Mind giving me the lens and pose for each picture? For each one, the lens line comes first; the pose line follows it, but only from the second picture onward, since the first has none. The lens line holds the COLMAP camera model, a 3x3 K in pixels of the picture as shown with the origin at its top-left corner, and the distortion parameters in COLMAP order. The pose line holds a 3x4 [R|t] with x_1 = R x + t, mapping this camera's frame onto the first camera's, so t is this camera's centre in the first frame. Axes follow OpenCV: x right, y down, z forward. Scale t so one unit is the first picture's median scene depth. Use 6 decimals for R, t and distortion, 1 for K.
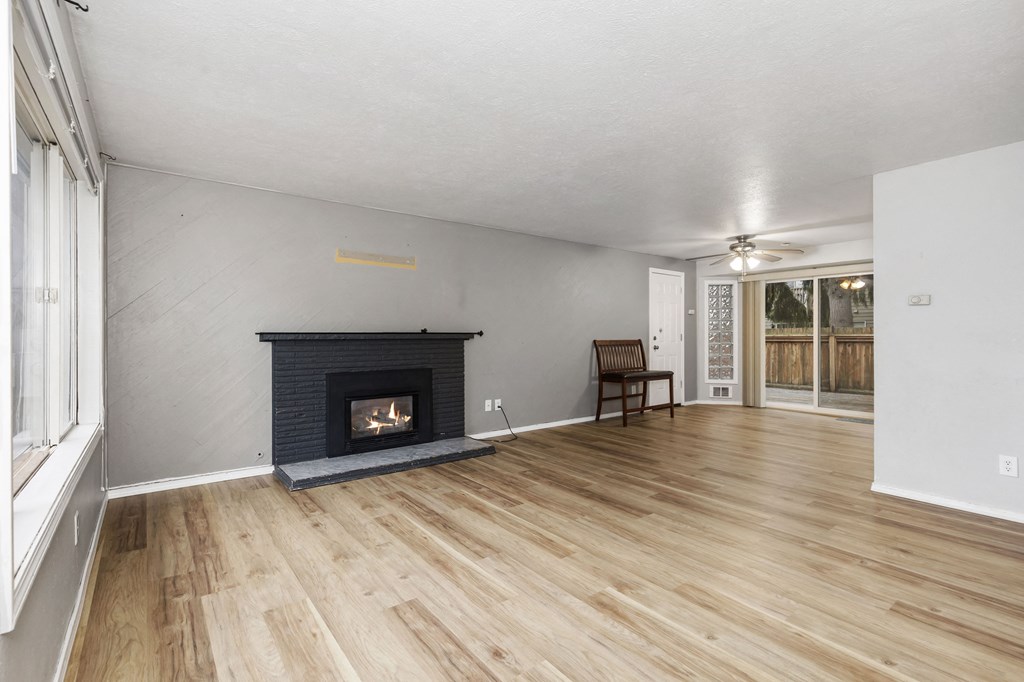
lens RADIAL K [[468.7, 0, 509.0], [0, 468.7, 335.7], [0, 0, 1]] dist [0.008348, -0.000615]
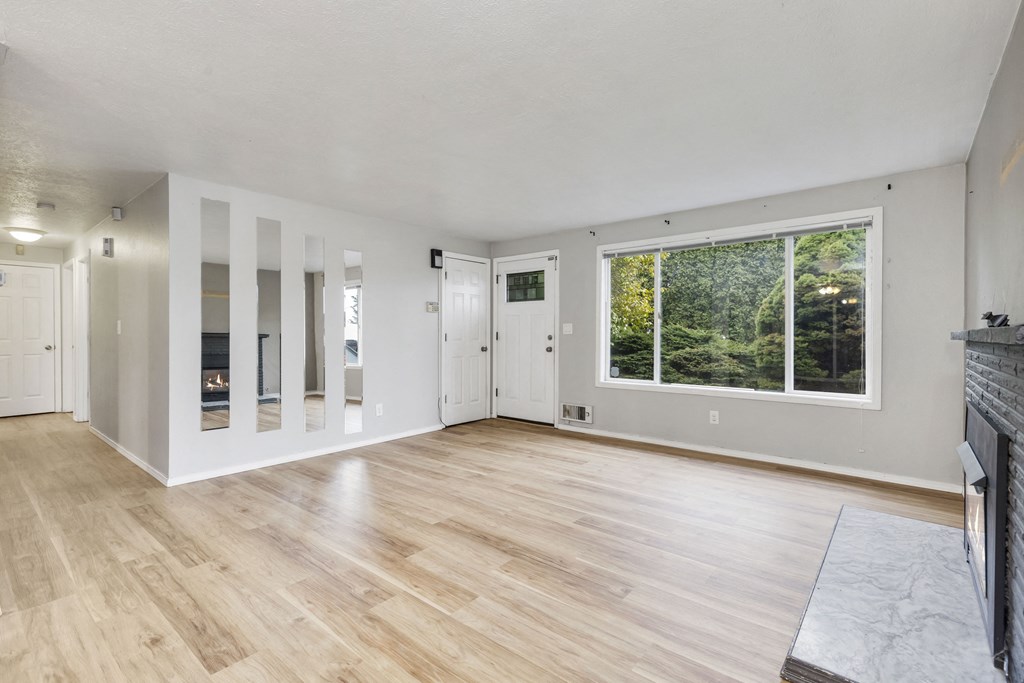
lens RADIAL K [[468.7, 0, 509.0], [0, 468.7, 336.2], [0, 0, 1]] dist [0.008348, -0.000615]
pose [[-0.976303, 0.000843, -0.216404, 0.292143], [0.000049, 0.999993, 0.003678, 0.001520], [0.216406, 0.003580, -0.976297, 1.570593]]
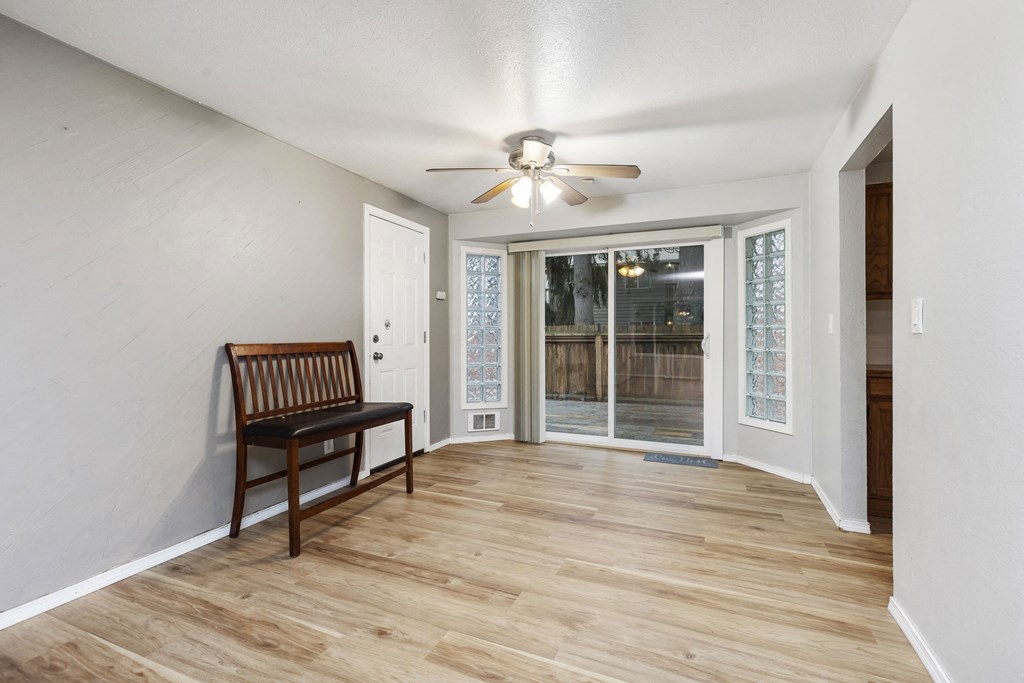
lens RADIAL K [[480.7, 0, 494.4], [0, 480.7, 337.2], [0, 0, 1]] dist [0.004580, 0.000053]
pose [[0.883577, -0.002918, 0.468276, 0.324272], [0.001132, 0.999991, 0.004095, 0.002520], [-0.468284, -0.003089, 0.883573, 0.858230]]
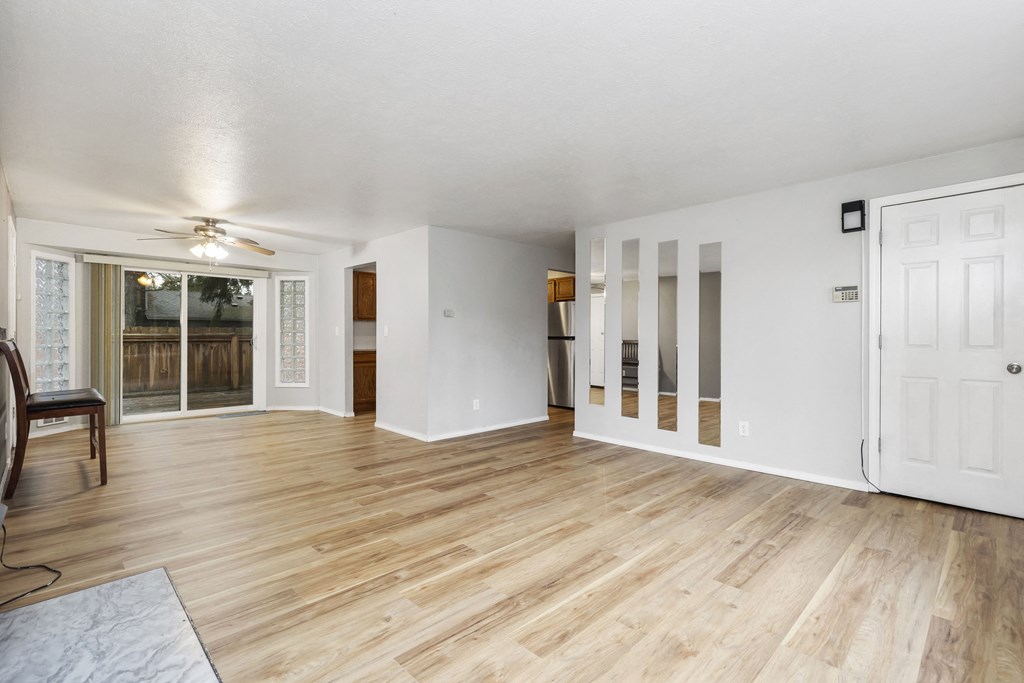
lens RADIAL K [[471.9, 0, 510.2], [0, 471.9, 336.7], [0, 0, 1]] dist [0.007302, 0.000000]
pose [[-0.115894, -0.000087, 0.993262, -0.665474], [-0.003385, 0.999994, -0.000307, 0.002762], [-0.993256, -0.003398, -0.115893, 0.865991]]
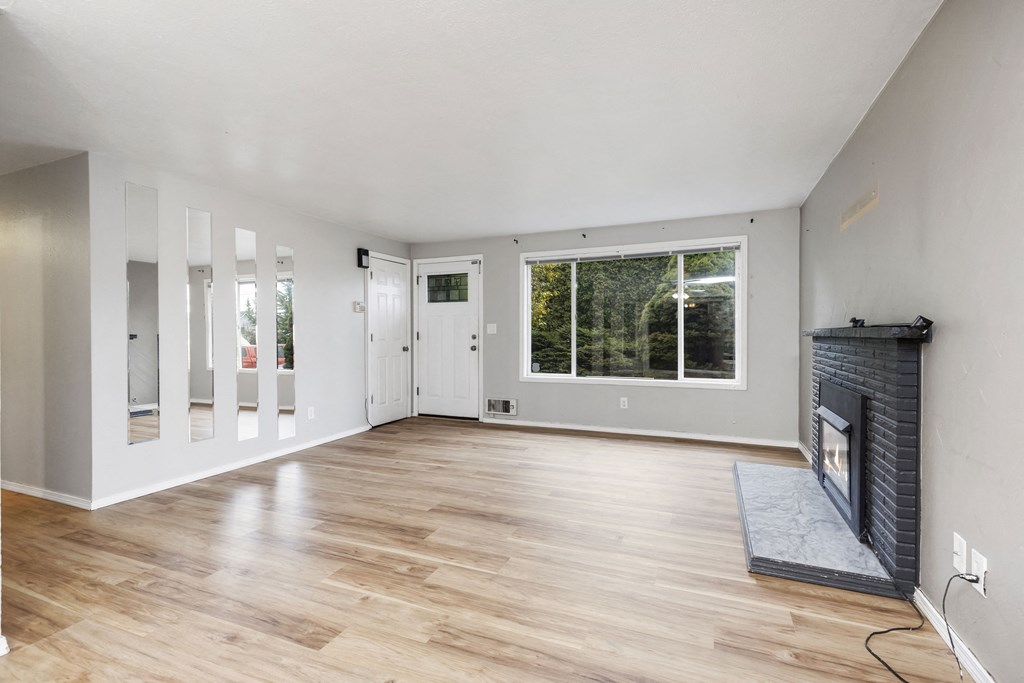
lens RADIAL K [[471.9, 0, 510.2], [0, 471.9, 336.7], [0, 0, 1]] dist [0.007302, 0.000000]
pose [[-0.870384, 0.007897, -0.492310, 0.523929], [0.005535, 0.999965, 0.006254, 0.001119], [0.492342, 0.002718, -0.870398, 1.590055]]
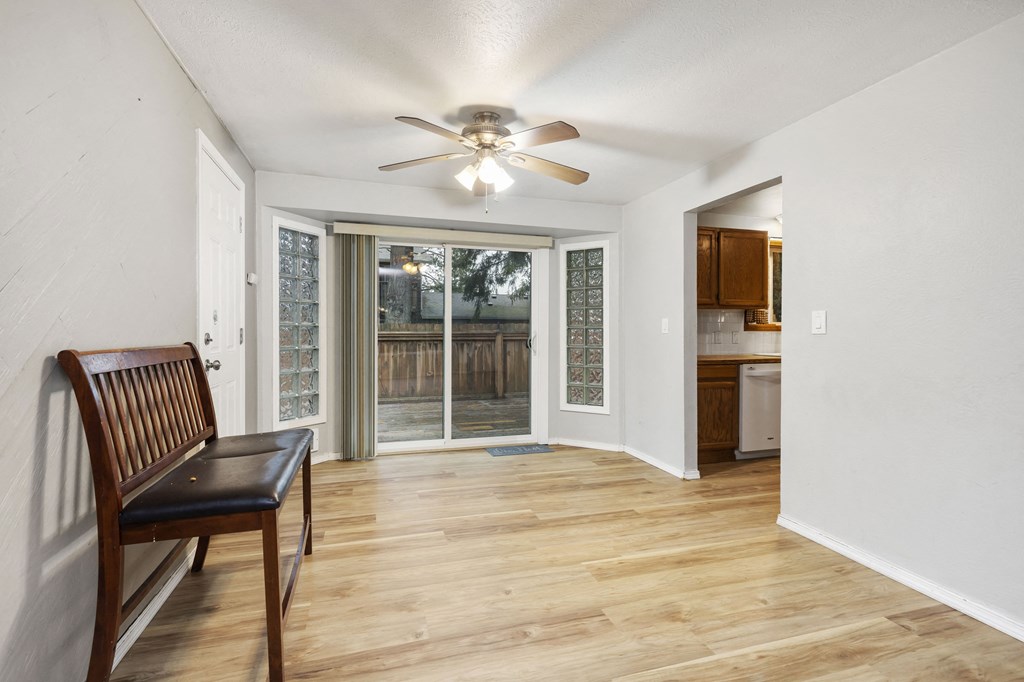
lens RADIAL K [[482.8, 0, 516.7], [0, 482.8, 336.7], [0, 0, 1]] dist [0.005564, -0.000060]
pose [[0.343011, -0.005328, 0.939316, 0.084517], [-0.002145, 0.999977, 0.006455, 0.001564], [-0.939329, -0.004229, 0.342991, 1.255277]]
